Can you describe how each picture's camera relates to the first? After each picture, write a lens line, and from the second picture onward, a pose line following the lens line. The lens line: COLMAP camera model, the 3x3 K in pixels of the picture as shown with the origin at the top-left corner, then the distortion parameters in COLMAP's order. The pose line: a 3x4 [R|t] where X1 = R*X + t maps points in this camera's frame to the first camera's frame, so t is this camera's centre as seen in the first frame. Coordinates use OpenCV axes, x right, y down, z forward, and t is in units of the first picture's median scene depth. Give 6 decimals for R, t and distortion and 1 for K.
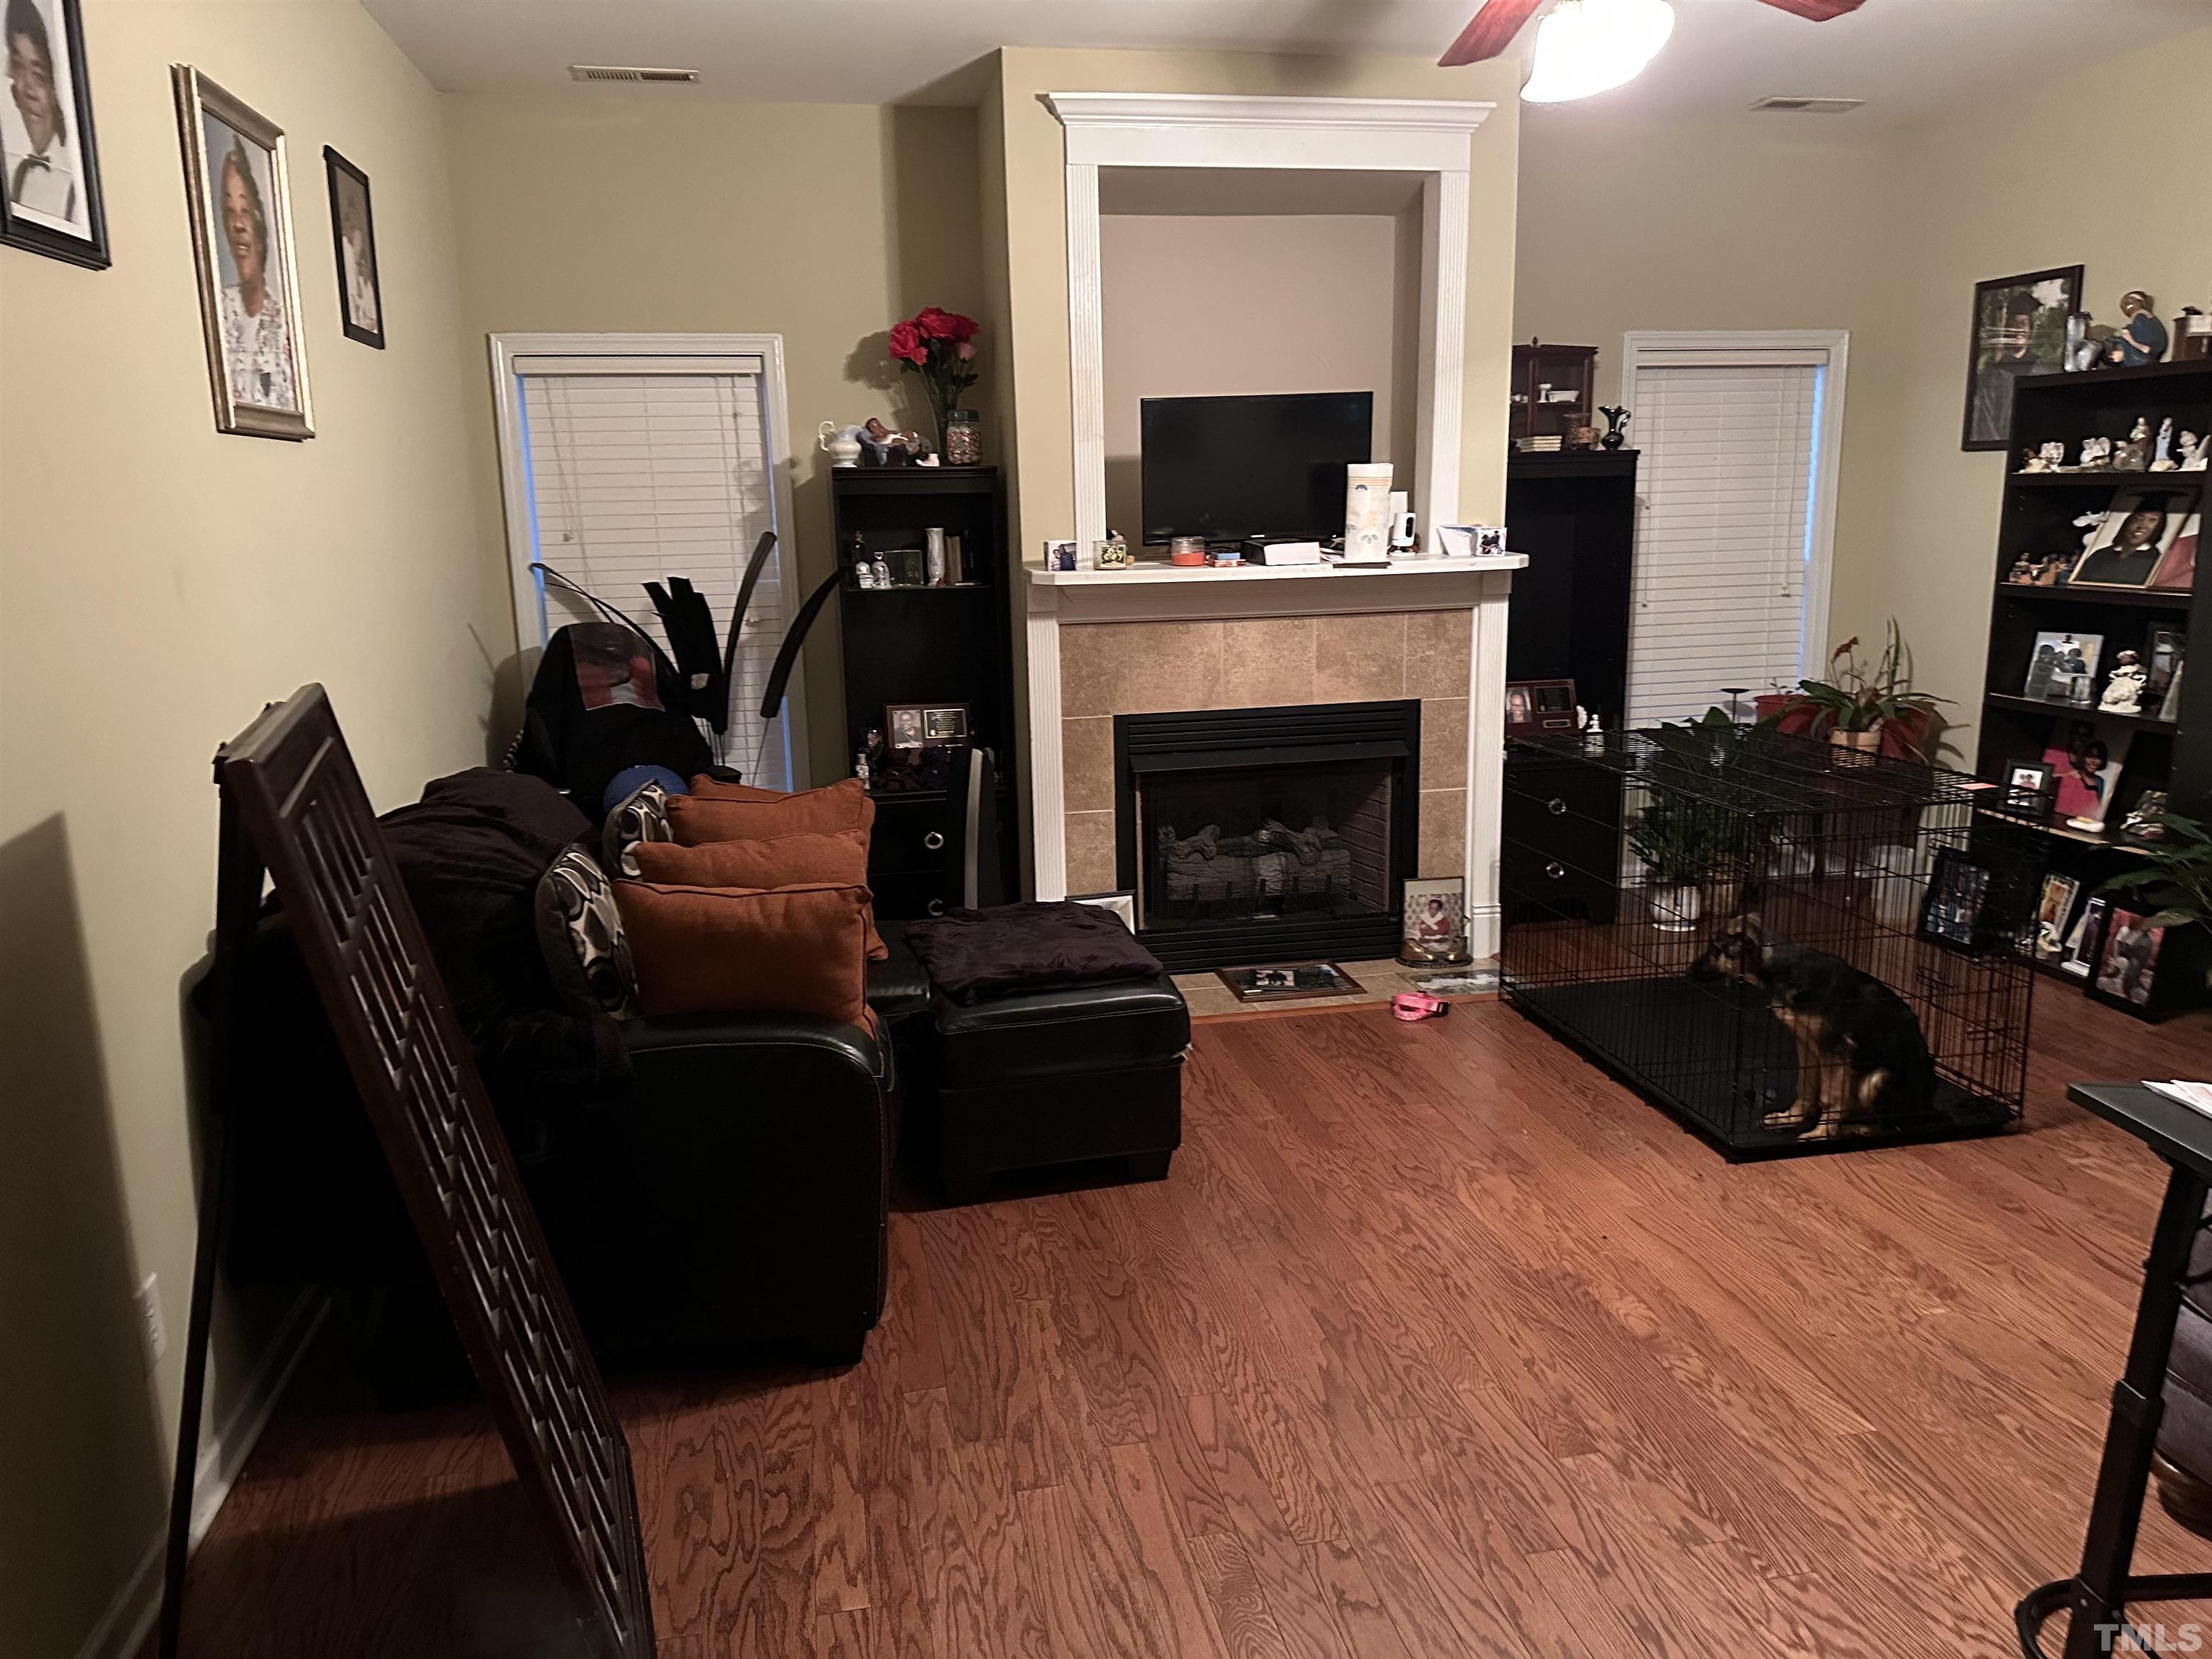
lens RADIAL K [[1560.6, 0, 1103.1], [0, 1560.6, 821.7], [0, 0, 1]] dist [0.137953, -0.234407]
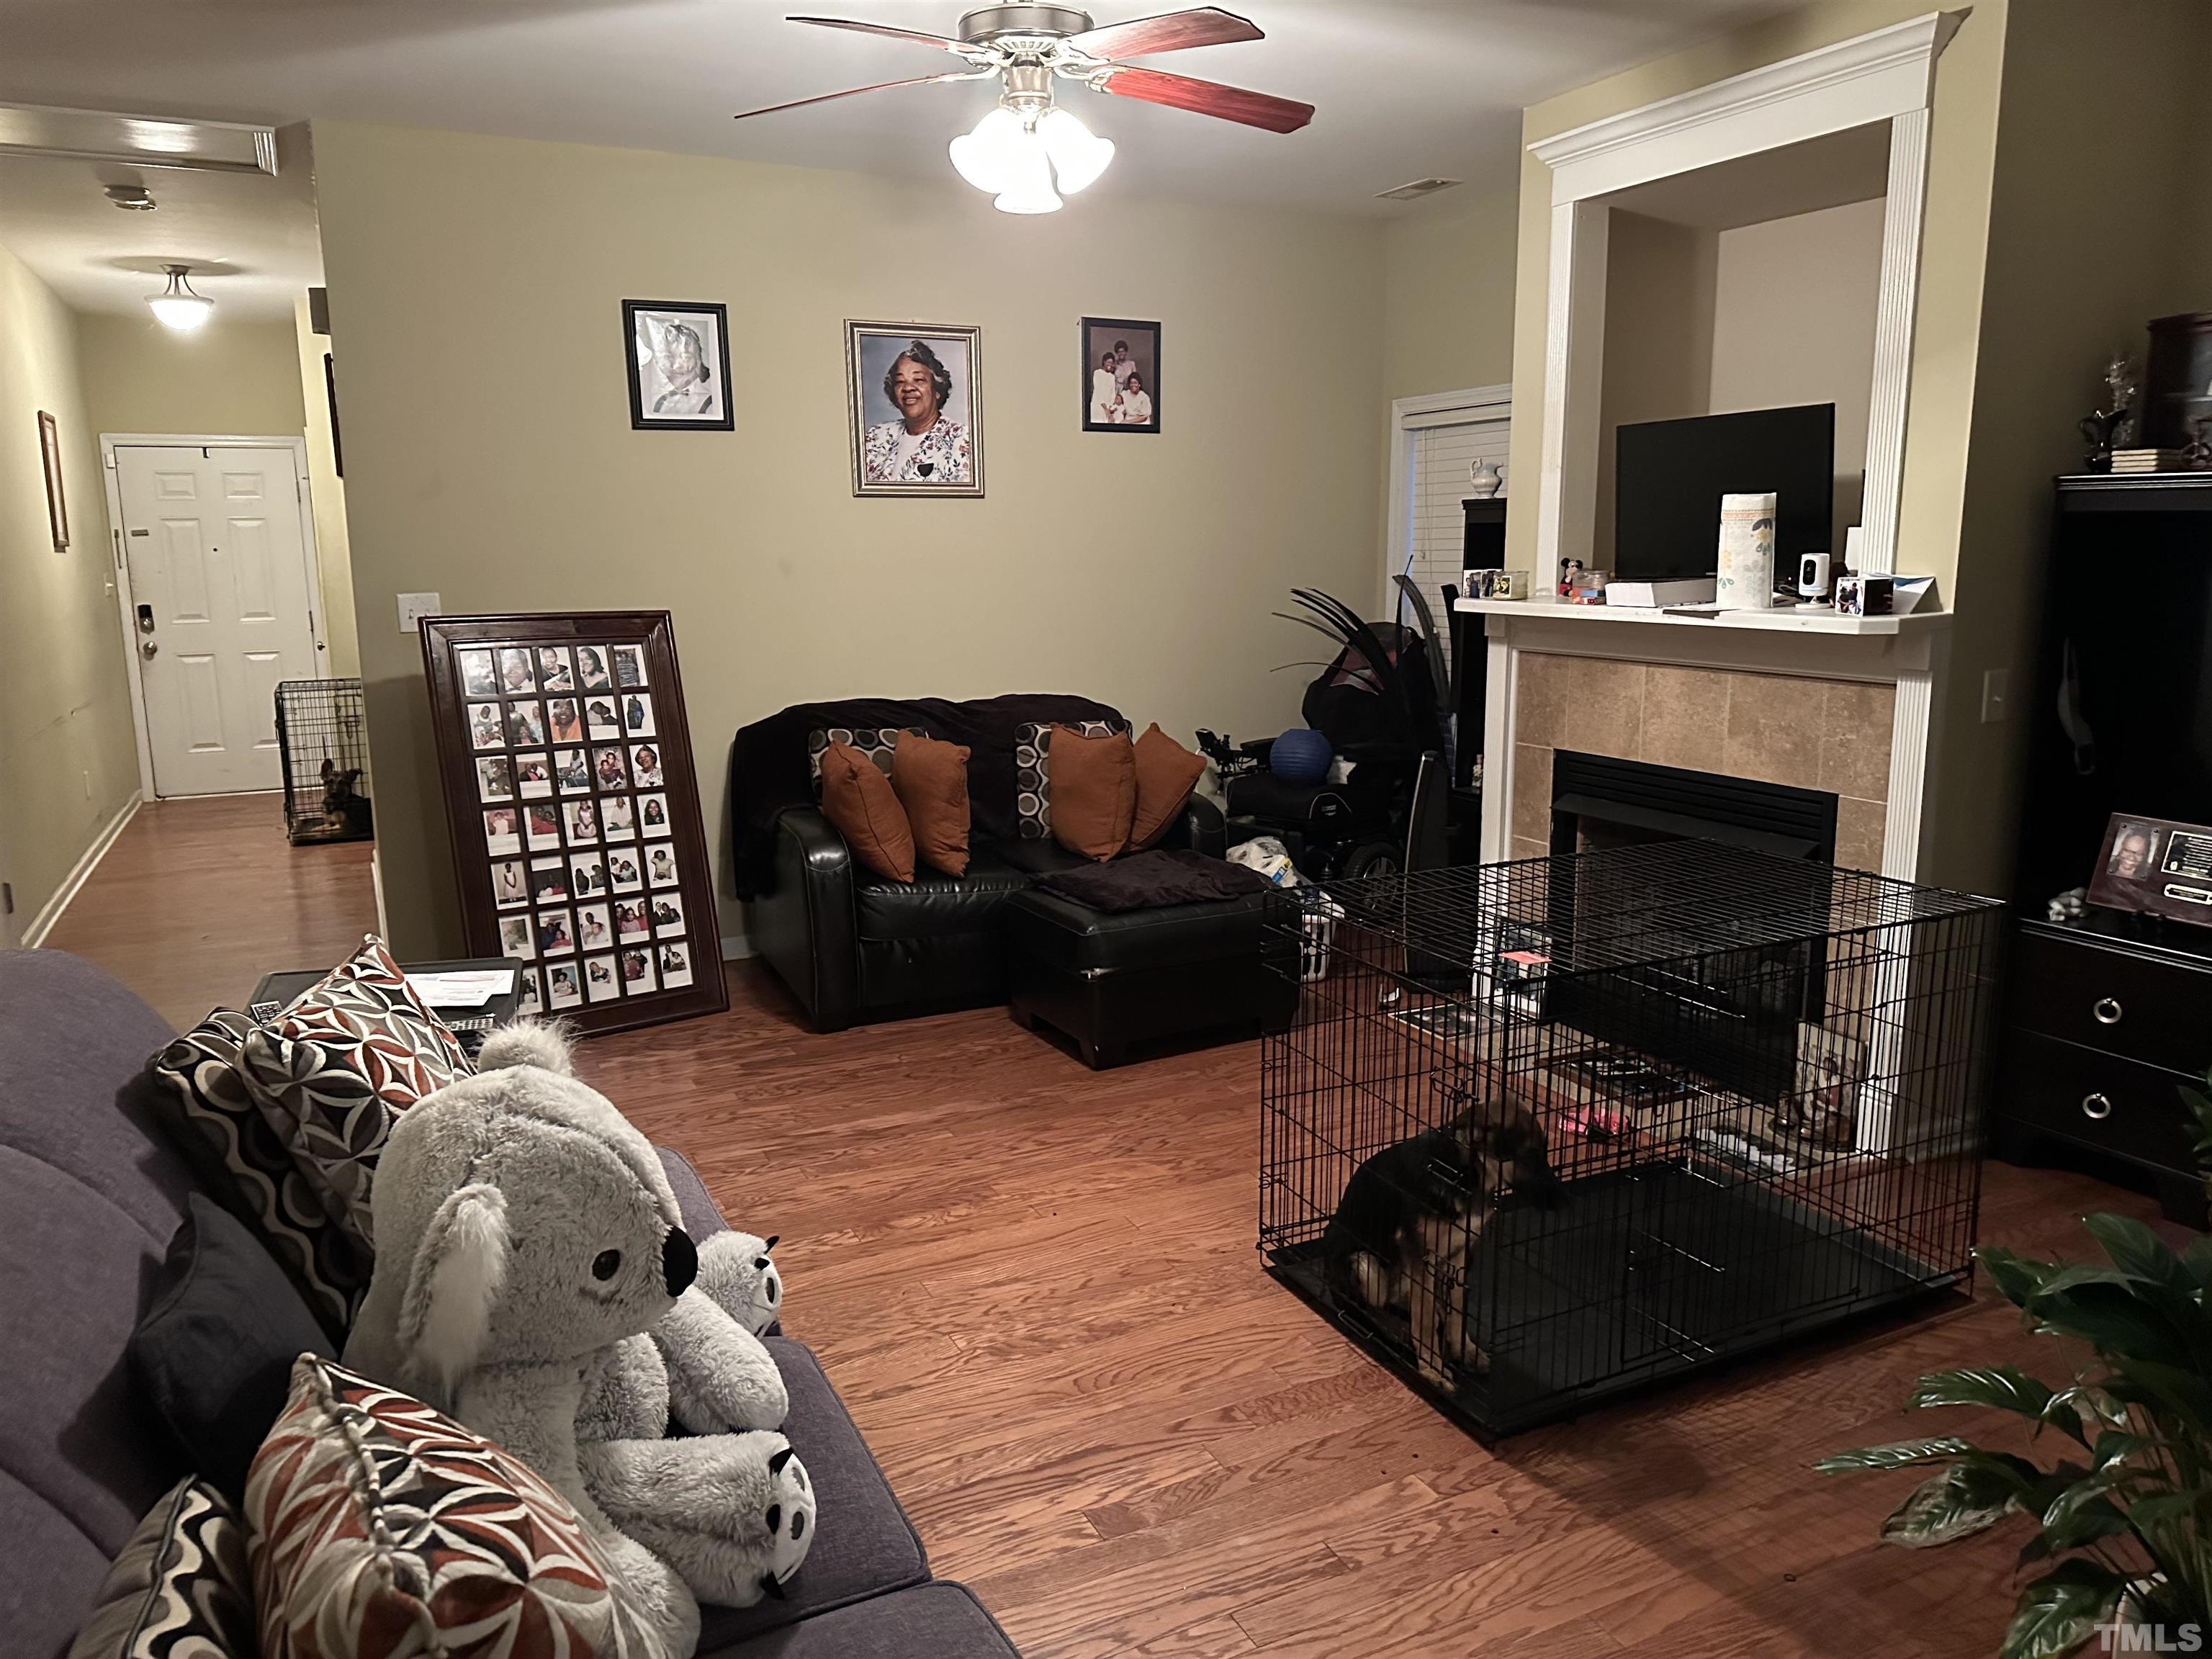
lens RADIAL K [[1560.6, 0, 1103.1], [0, 1560.6, 821.7], [0, 0, 1]] dist [0.137953, -0.234407]
pose [[0.252926, 0.194162, -0.947803, 0.886313], [-0.191037, 0.970390, 0.147810, -0.115725], [0.948437, 0.143681, 0.282529, 0.455972]]
